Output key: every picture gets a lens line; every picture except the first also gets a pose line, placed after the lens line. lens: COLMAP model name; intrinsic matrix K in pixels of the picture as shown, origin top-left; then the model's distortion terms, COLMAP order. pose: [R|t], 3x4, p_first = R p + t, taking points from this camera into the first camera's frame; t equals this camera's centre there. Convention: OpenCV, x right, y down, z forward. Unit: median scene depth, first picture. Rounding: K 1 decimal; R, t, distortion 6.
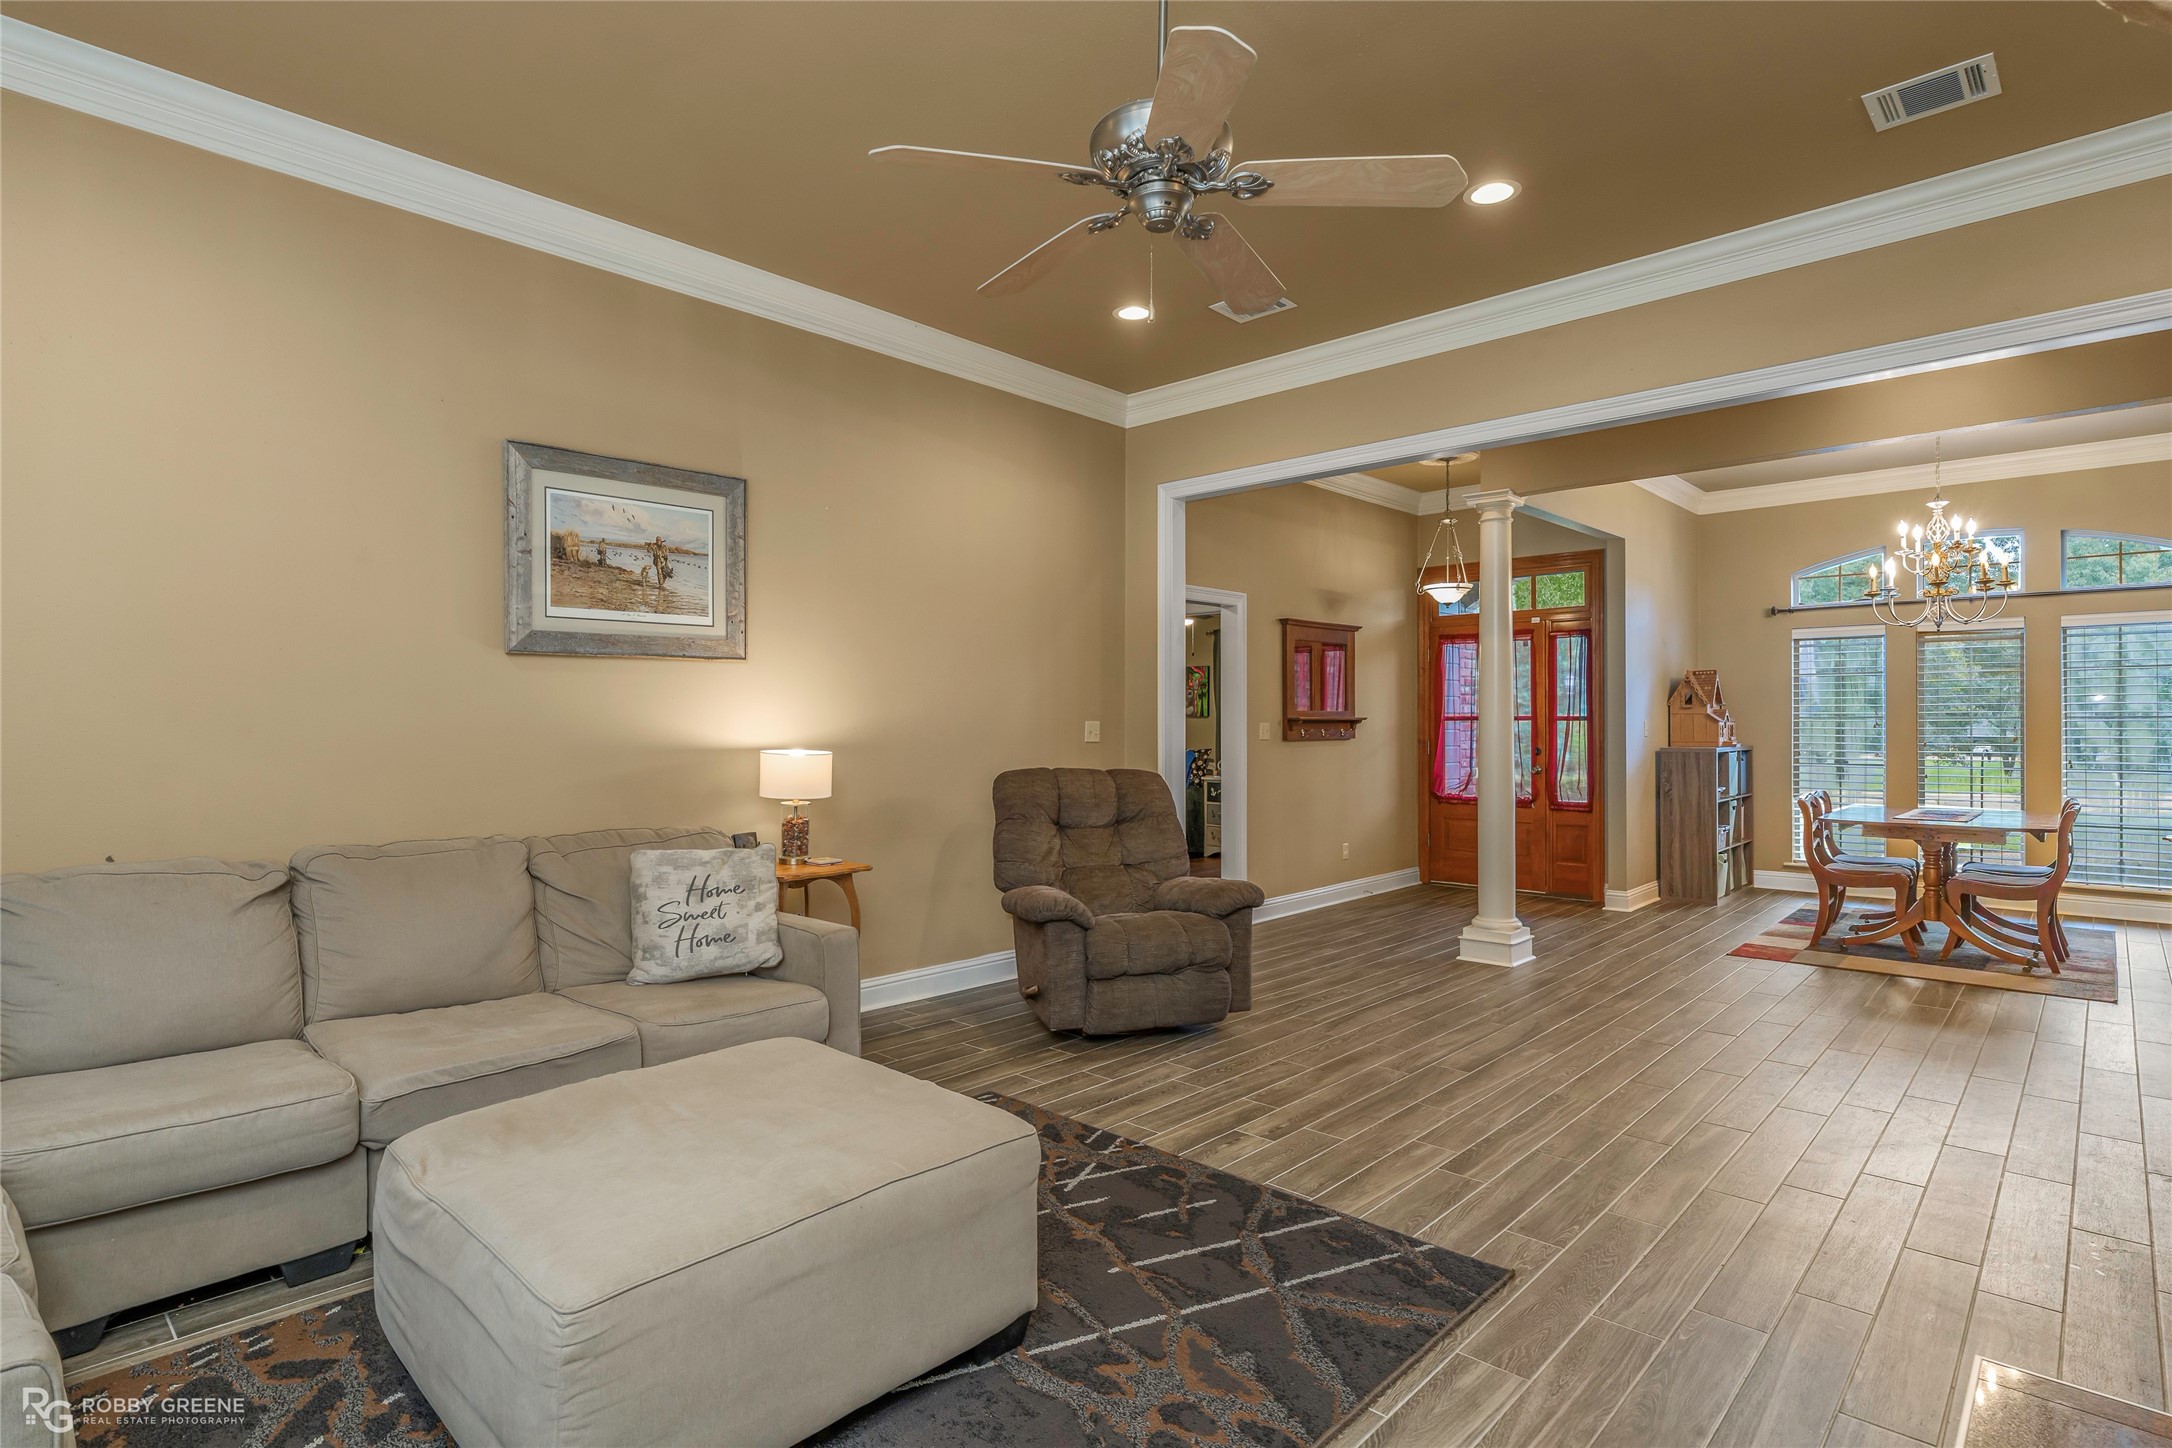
lens RADIAL K [[1090.0, 0, 1097.4], [0, 1090.0, 727.2], [0, 0, 1]] dist [-0.004316, -0.000642]
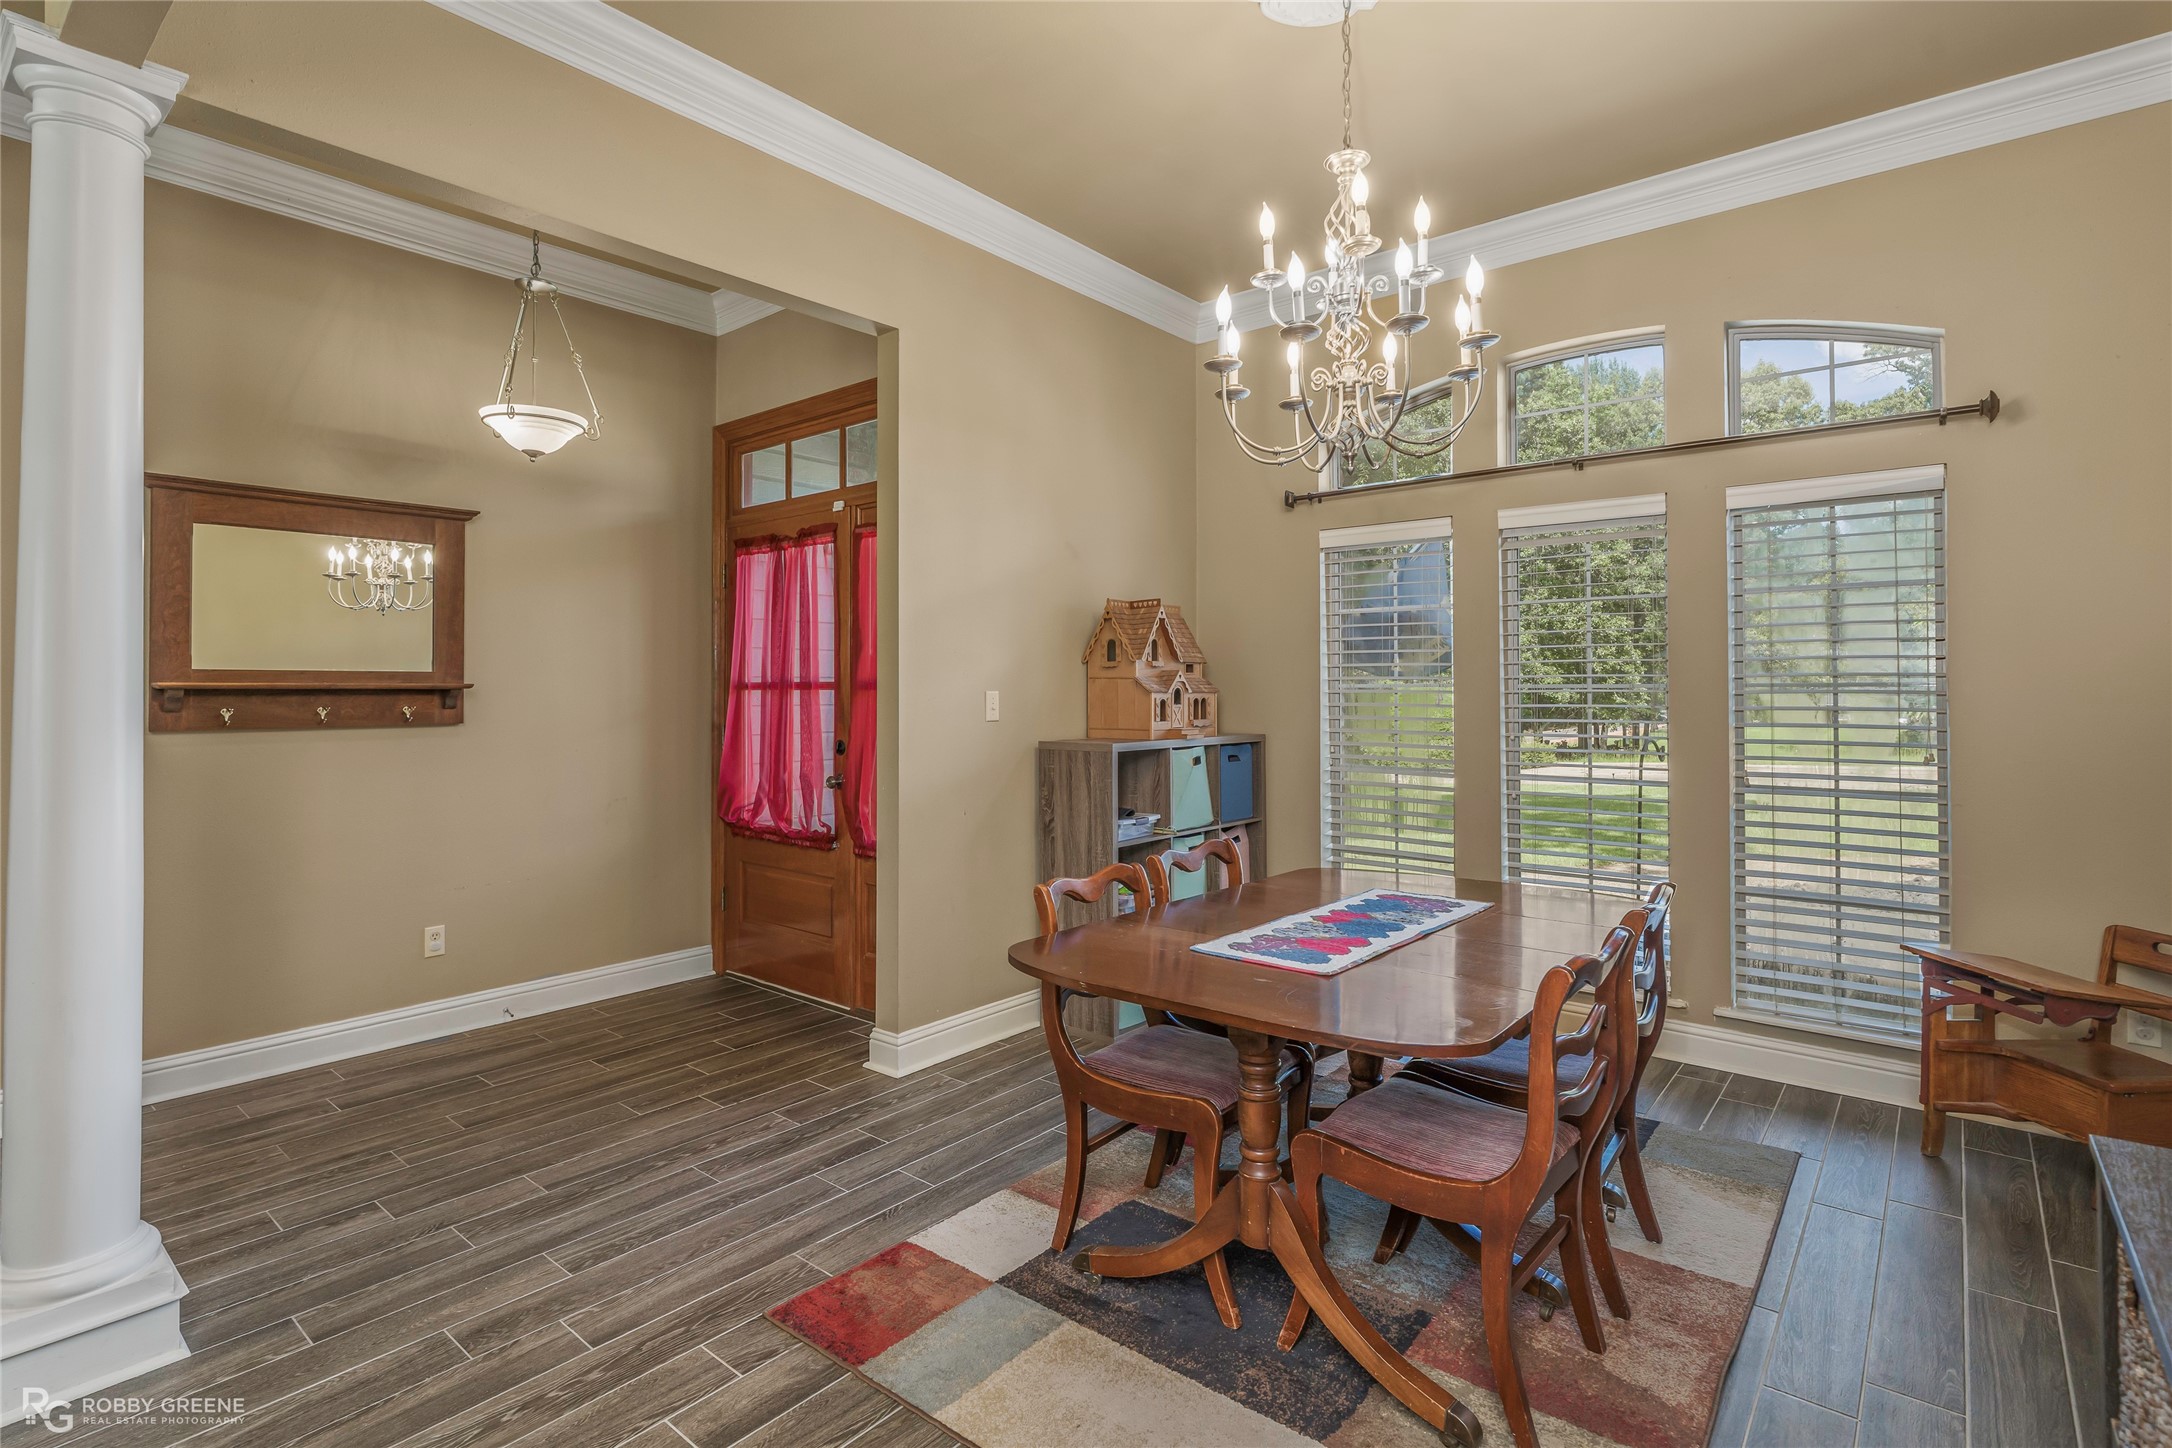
lens RADIAL K [[1051.8, 0, 1084.0], [0, 1051.8, 680.3], [0, 0, 1]] dist [0.000720, -0.000085]
pose [[0.998385, 0.000474, 0.056803, 1.074311], [0.000163, 0.999937, -0.011223, -0.011135], [-0.056805, 0.011214, 0.998322, 1.015936]]
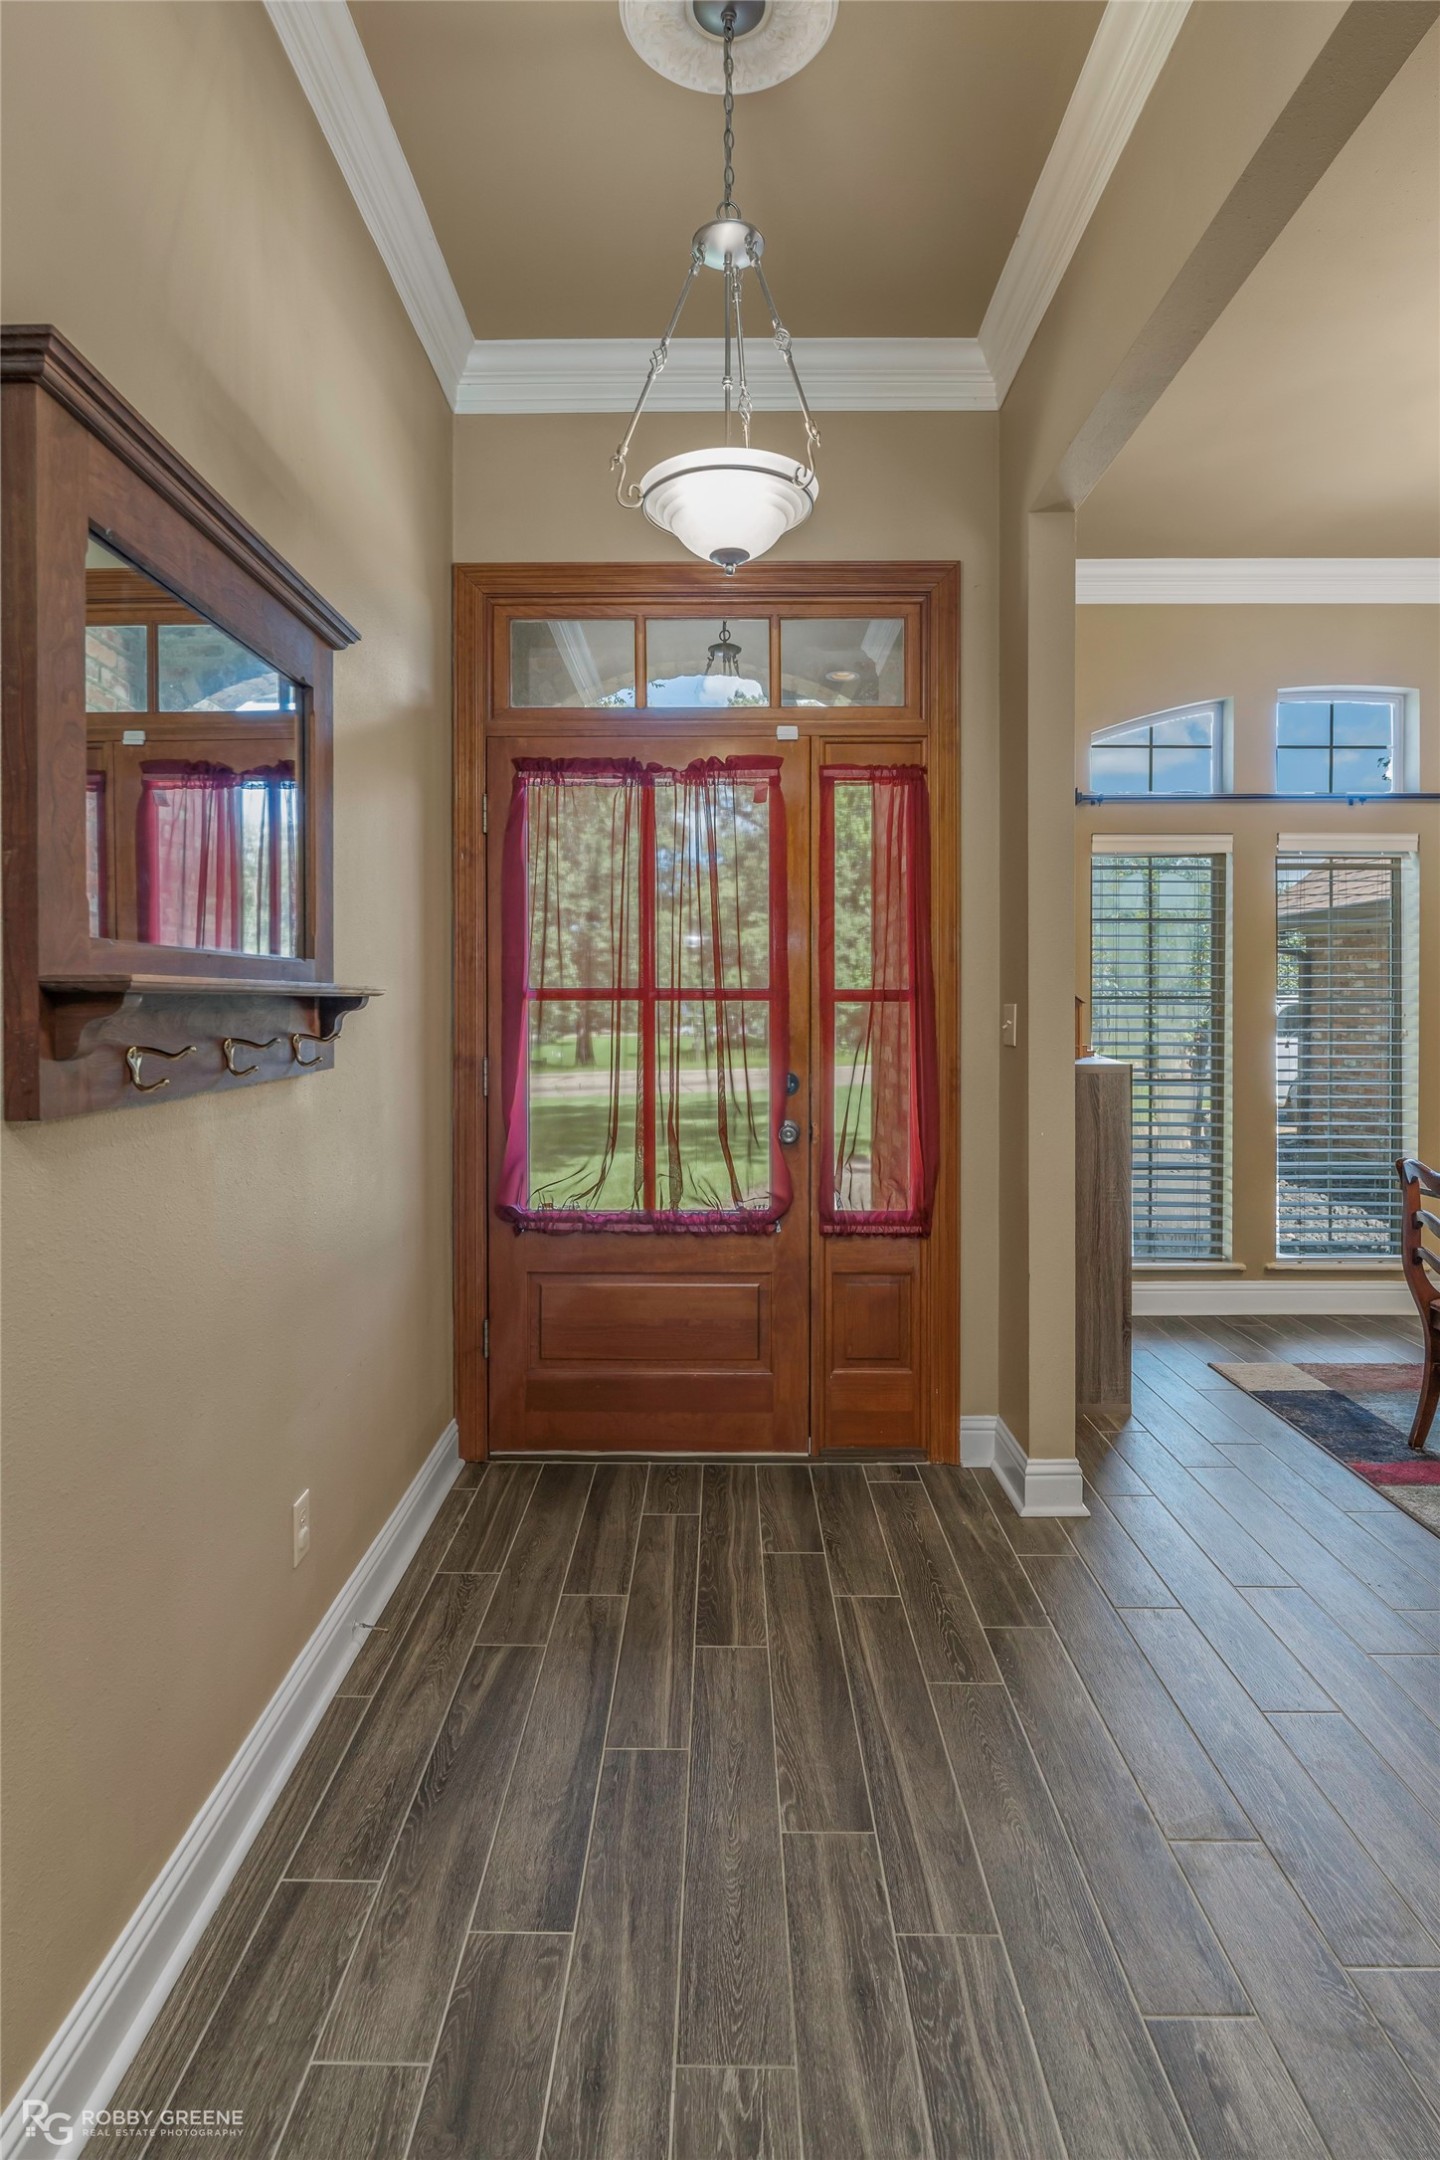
lens RADIAL K [[1124.6, 0, 720.0], [0, 1124.6, 1012.0], [0, 0, 1]] dist [-0.003250, -0.000125]
pose [[0.734621, -0.002770, 0.678472, 0.265942], [0.001038, 0.999995, 0.002959, -0.007196], [-0.678477, -0.001469, 0.734620, 1.584148]]
